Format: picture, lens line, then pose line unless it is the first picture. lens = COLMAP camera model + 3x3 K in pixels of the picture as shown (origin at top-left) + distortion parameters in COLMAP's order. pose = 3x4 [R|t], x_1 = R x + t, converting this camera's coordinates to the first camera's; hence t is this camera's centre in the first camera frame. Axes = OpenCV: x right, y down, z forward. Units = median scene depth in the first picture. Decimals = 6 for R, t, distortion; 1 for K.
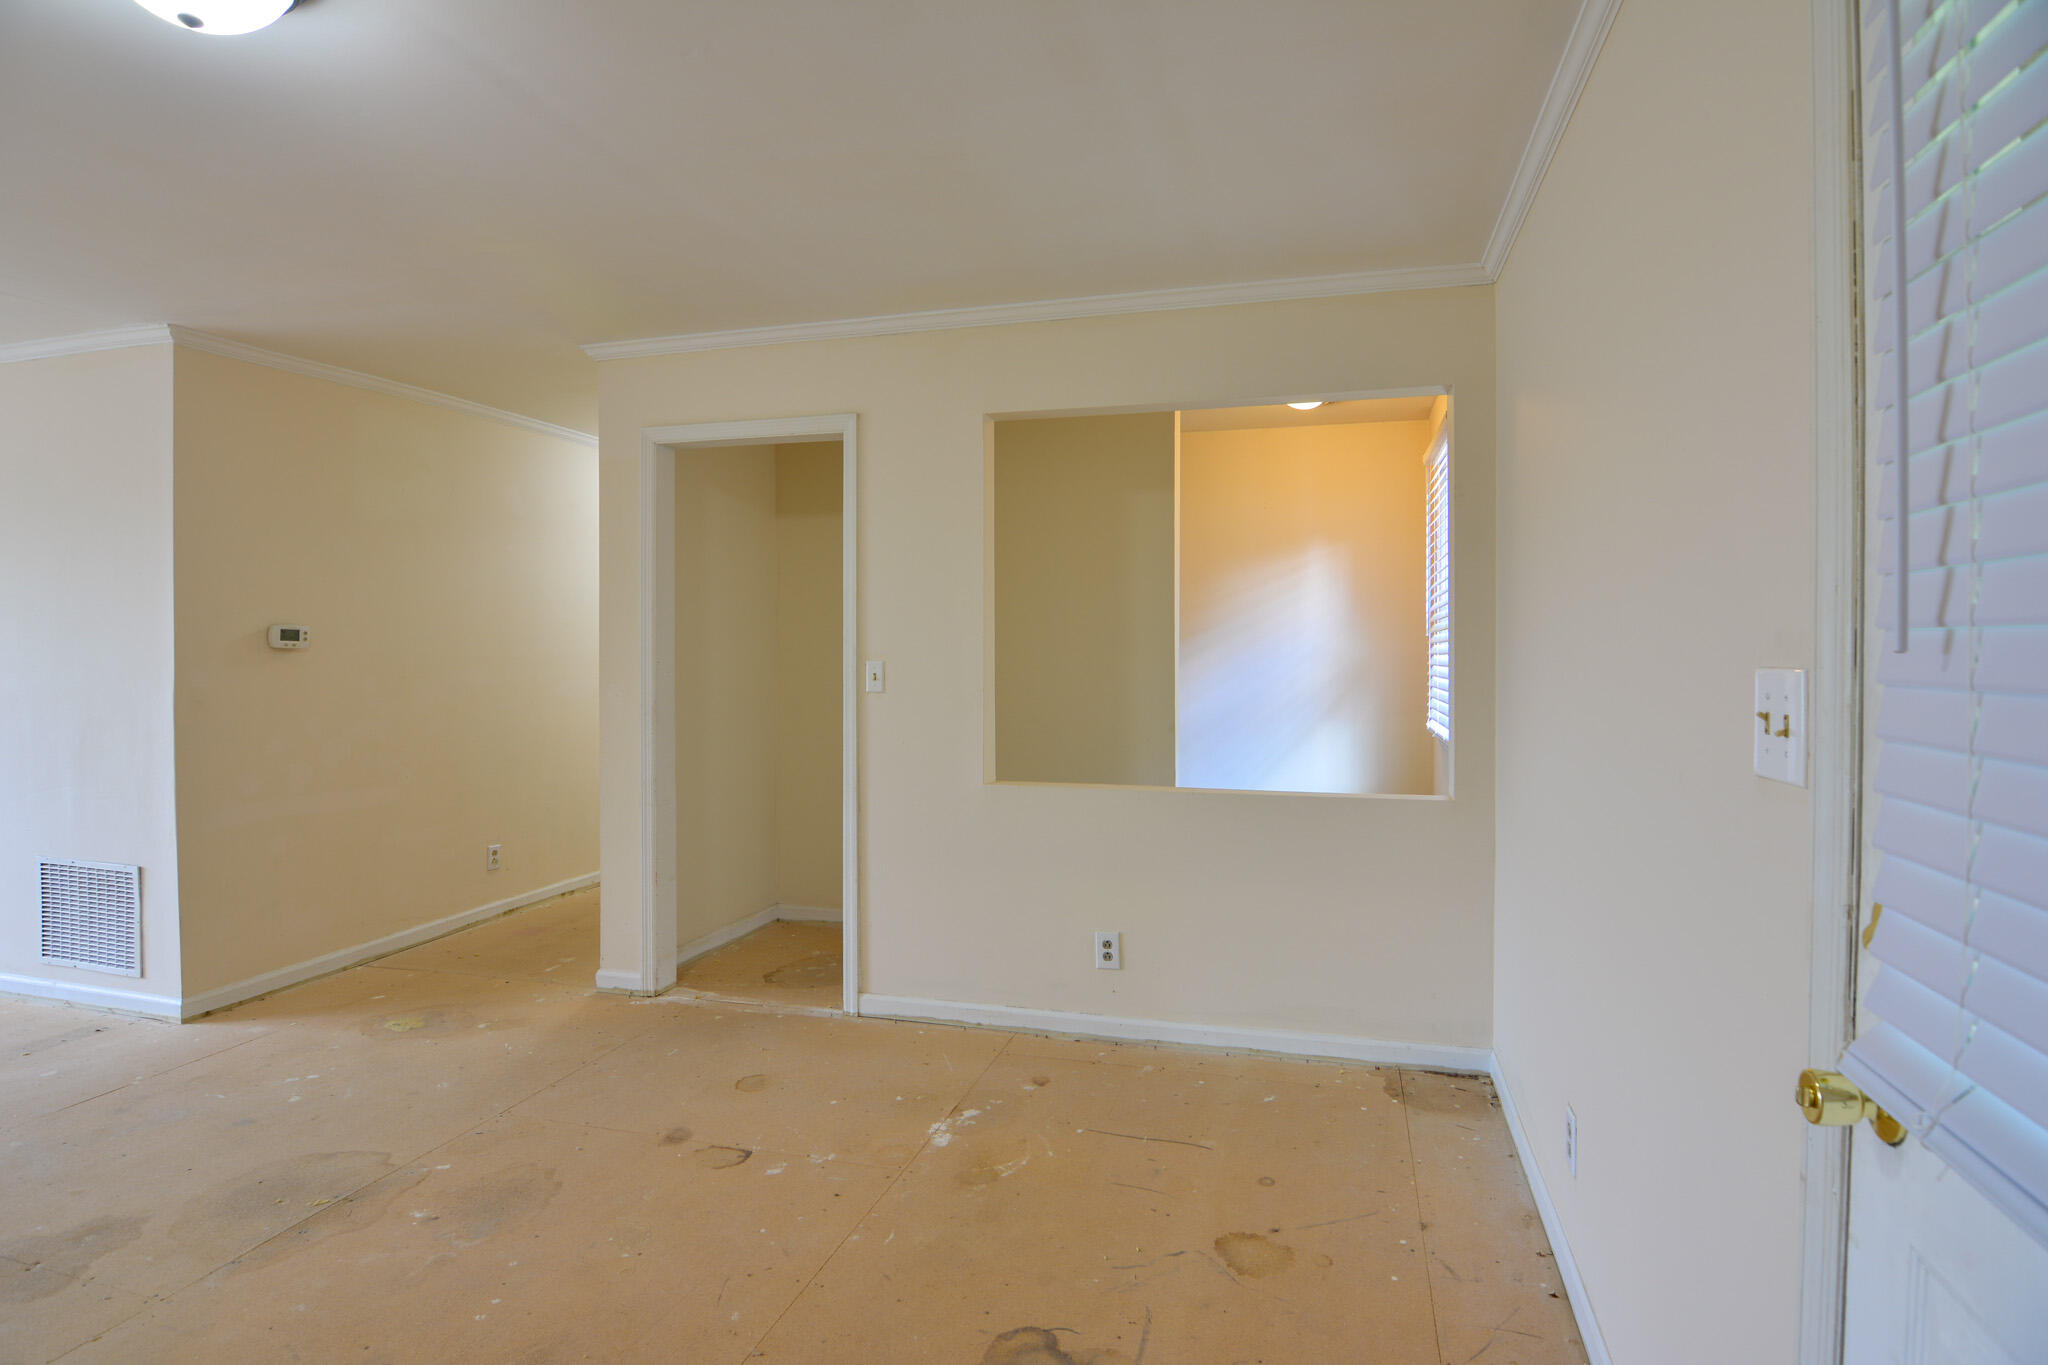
lens RADIAL K [[991.7, 0, 1039.1], [0, 991.7, 649.8], [0, 0, 1]] dist [-0.018843, -0.000750]
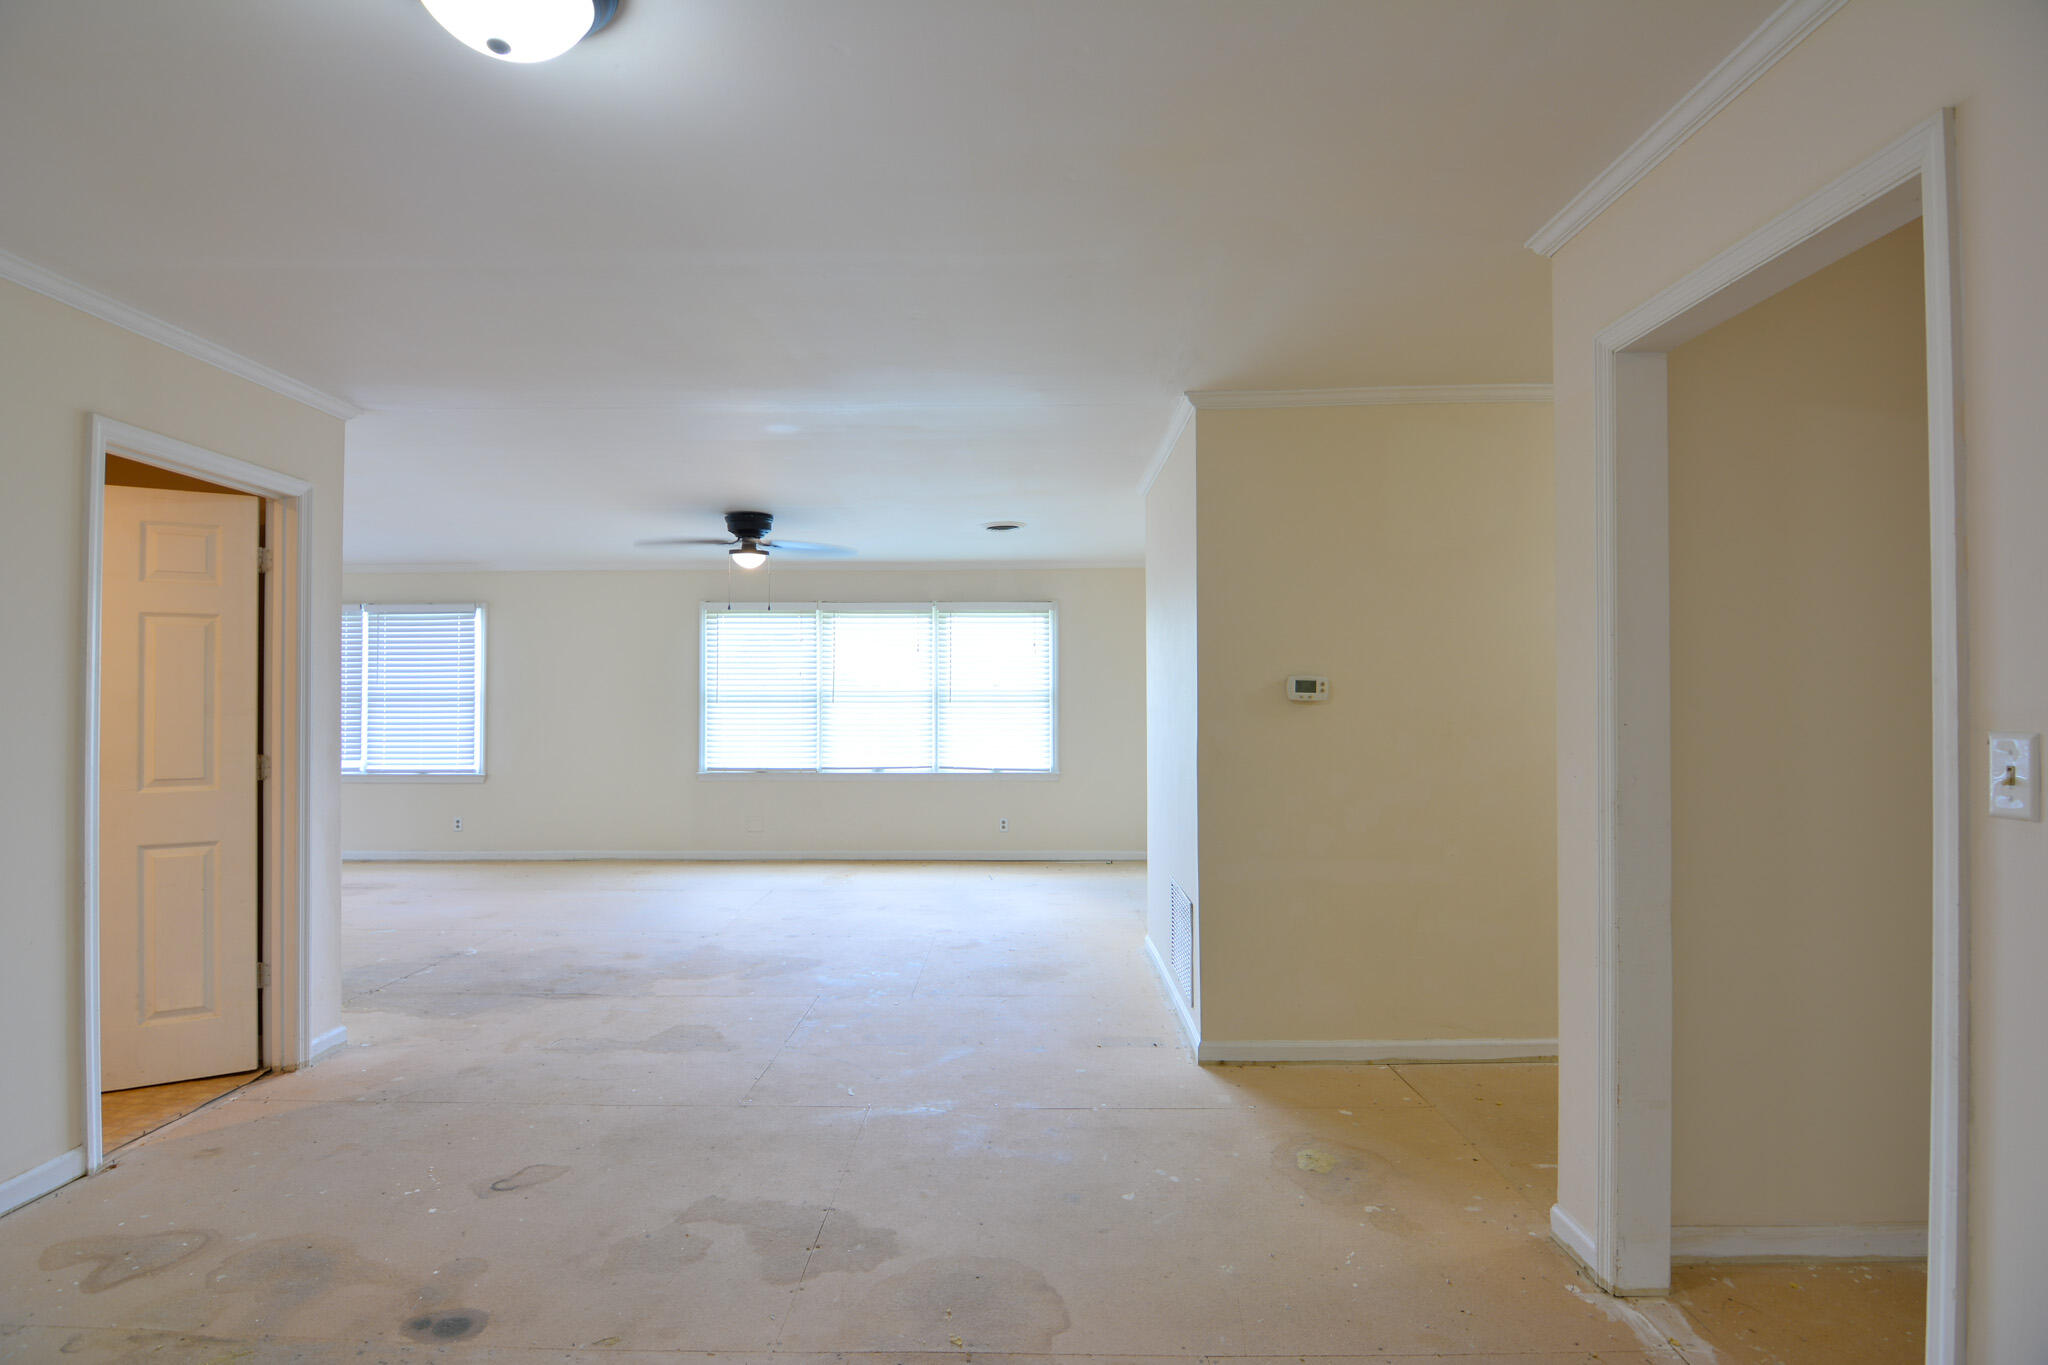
lens RADIAL K [[994.5, 0, 1028.2], [0, 994.5, 683.9], [0, 0, 1]] dist [-0.013890, -0.006369]
pose [[0.275261, -0.015748, -0.961241, 0.079982], [-0.003723, 0.999841, -0.017446, 0.000175], [0.961362, 0.008381, 0.275158, 0.503375]]
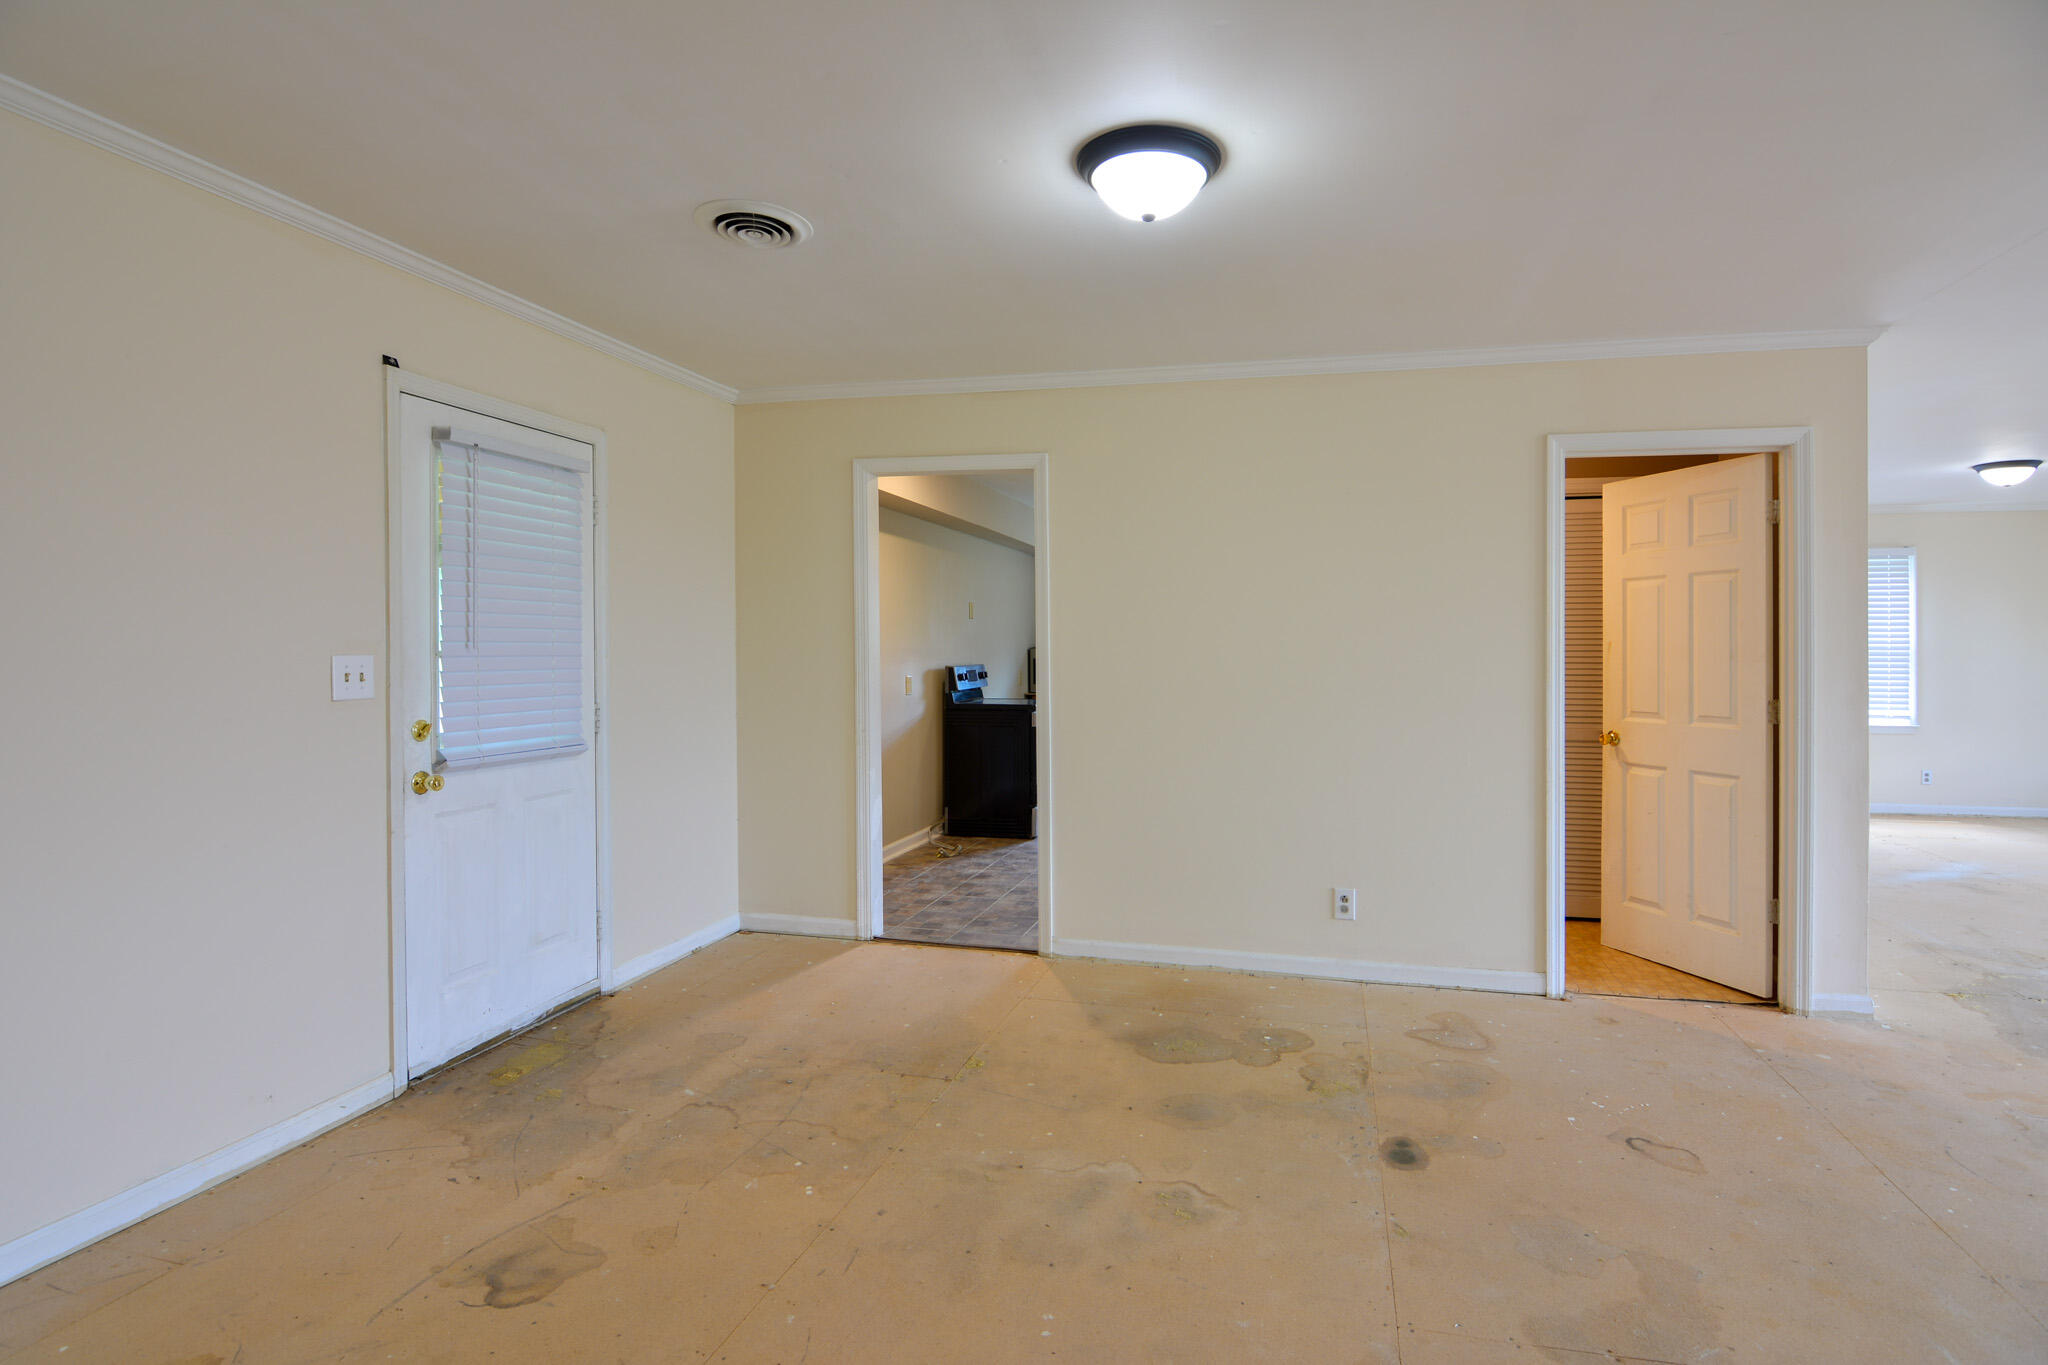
lens RADIAL K [[991.7, 0, 1039.1], [0, 991.7, 649.8], [0, 0, 1]] dist [-0.018843, -0.000750]
pose [[-0.999427, 0.001660, -0.033798, -0.269358], [0.001423, 0.999974, 0.007042, -0.003593], [0.033809, 0.006989, -0.999404, 1.017269]]
